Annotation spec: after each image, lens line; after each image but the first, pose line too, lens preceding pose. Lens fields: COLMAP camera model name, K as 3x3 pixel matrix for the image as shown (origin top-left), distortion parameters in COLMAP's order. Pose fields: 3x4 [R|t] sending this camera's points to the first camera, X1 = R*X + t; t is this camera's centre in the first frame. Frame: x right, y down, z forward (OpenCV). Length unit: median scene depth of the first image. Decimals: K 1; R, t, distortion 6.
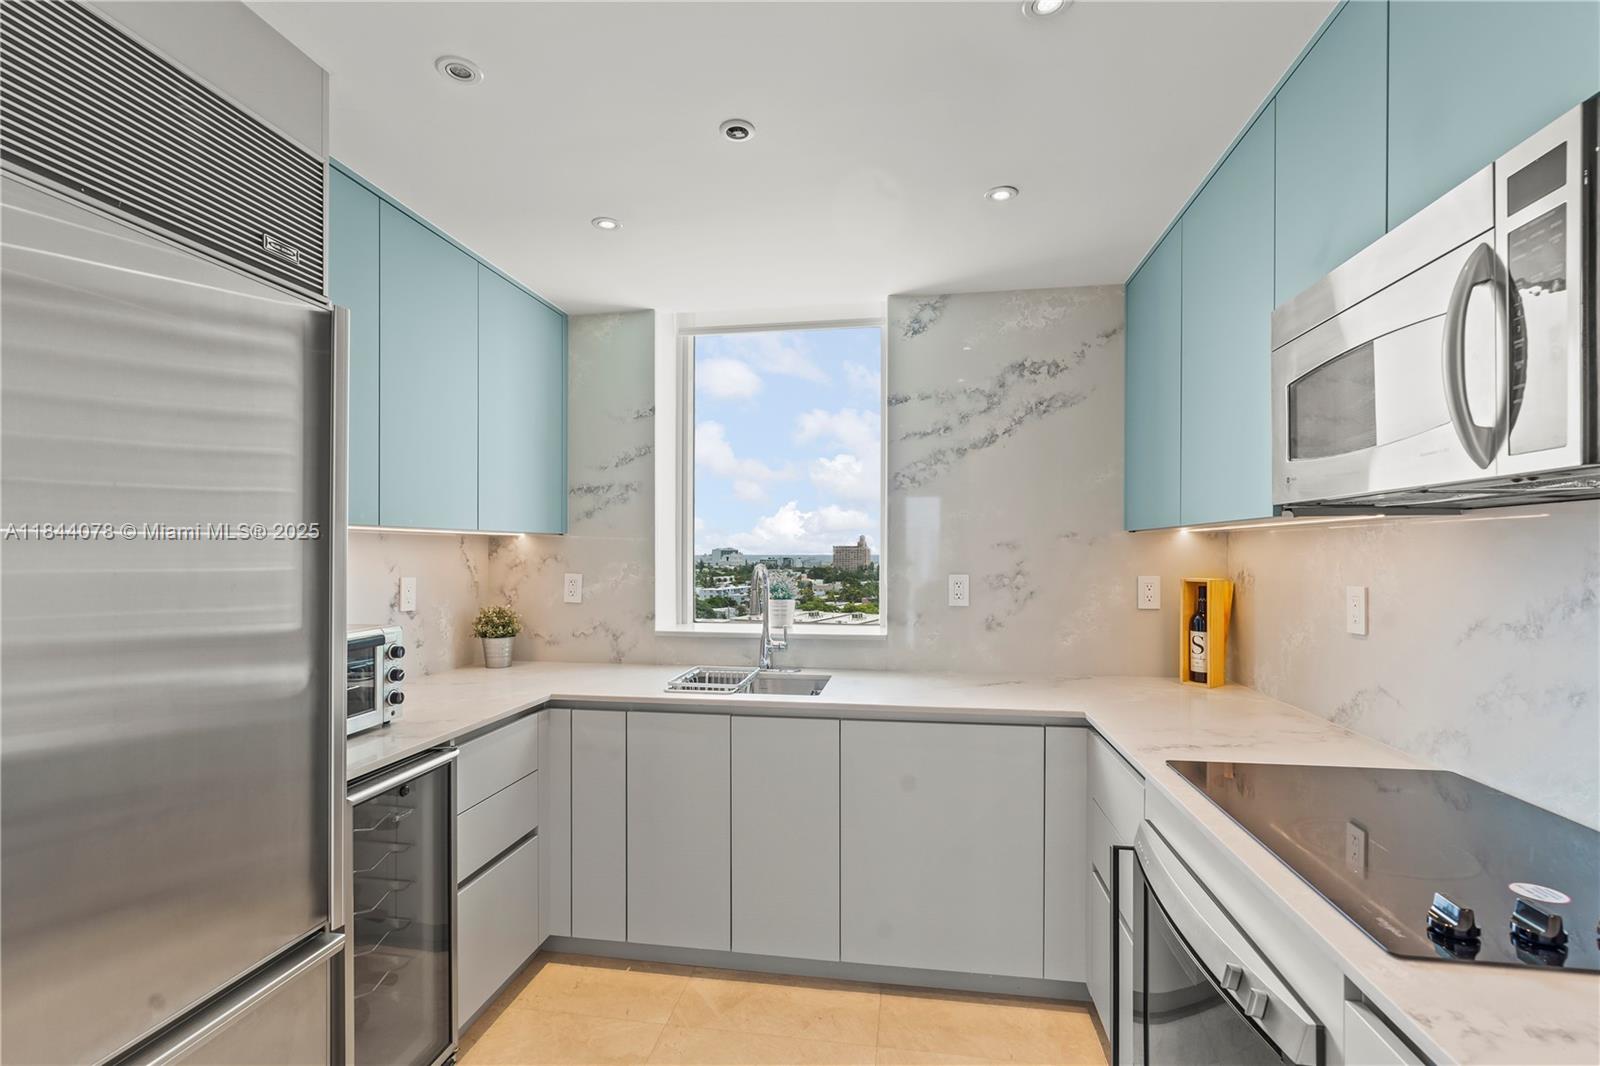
lens RADIAL K [[730.1, 0, 798.0], [0, 730.1, 558.7], [0, 0, 1]] dist [-0.017223, 0.001007]
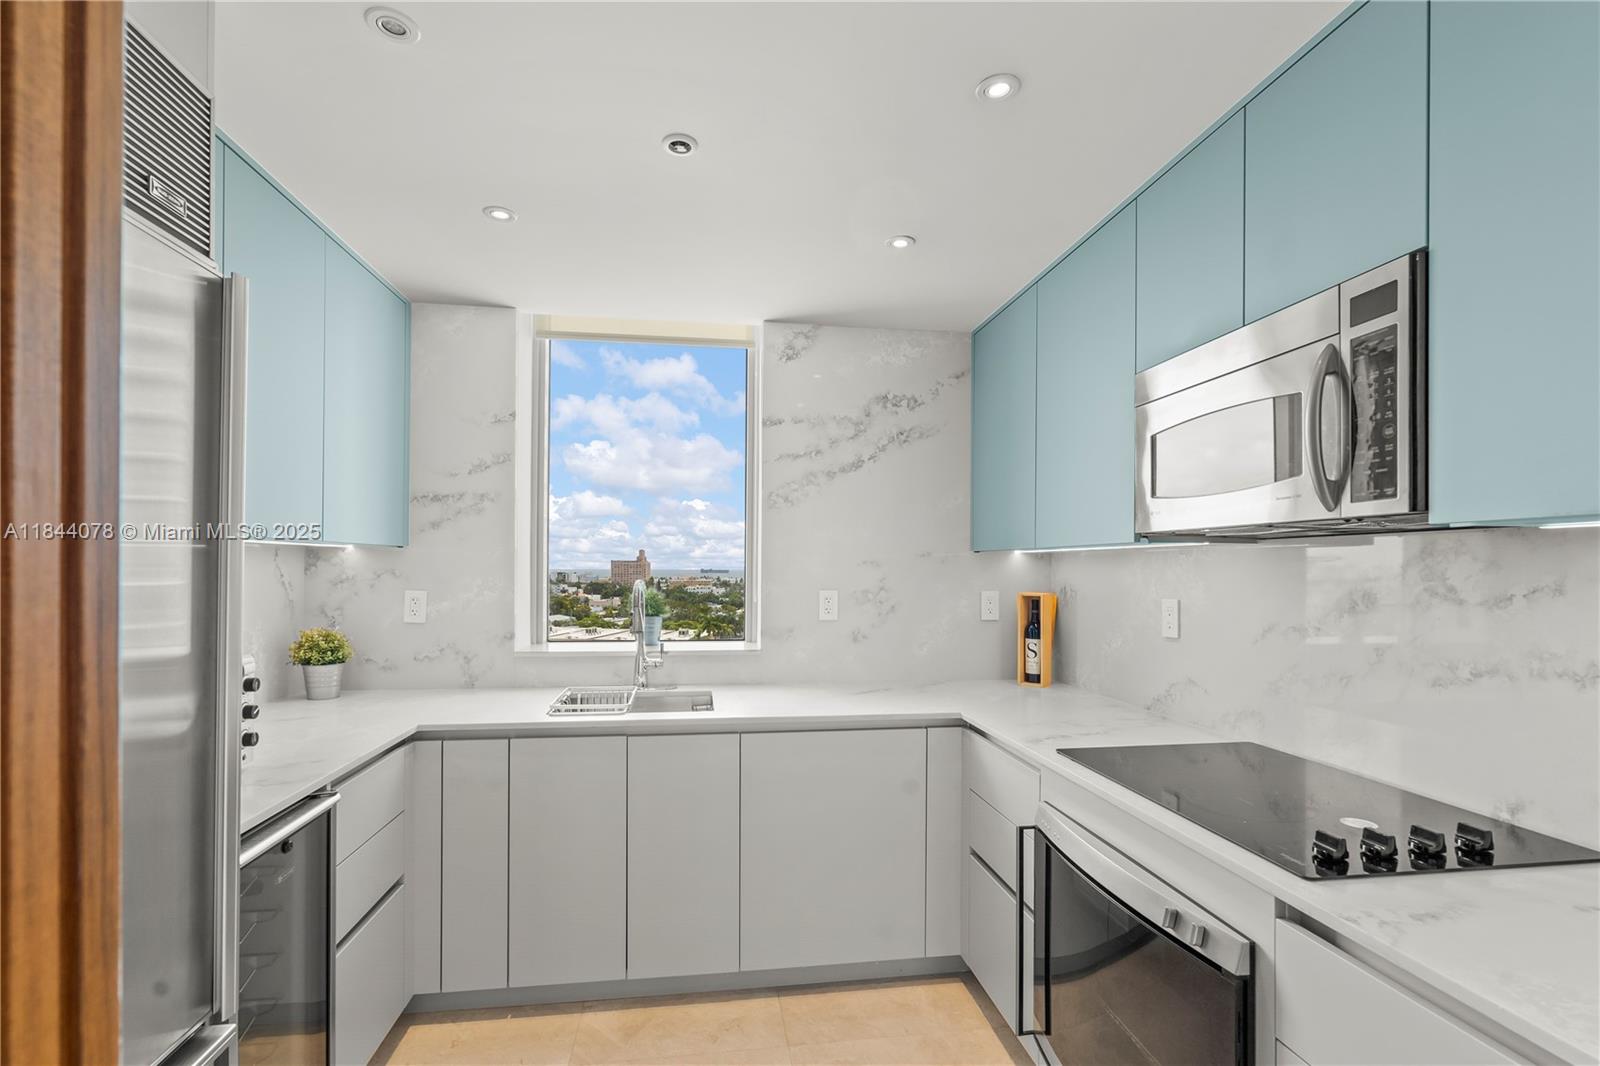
lens RADIAL K [[726.7, 0, 801.8], [0, 726.7, 570.1], [0, 0, 1]] dist [-0.017904, 0.000756]
pose [[0.952949, 0.004834, 0.303094, -0.153156], [-0.003307, 0.999979, -0.005552, -0.001831], [-0.303114, 0.004288, 0.952945, 0.006574]]
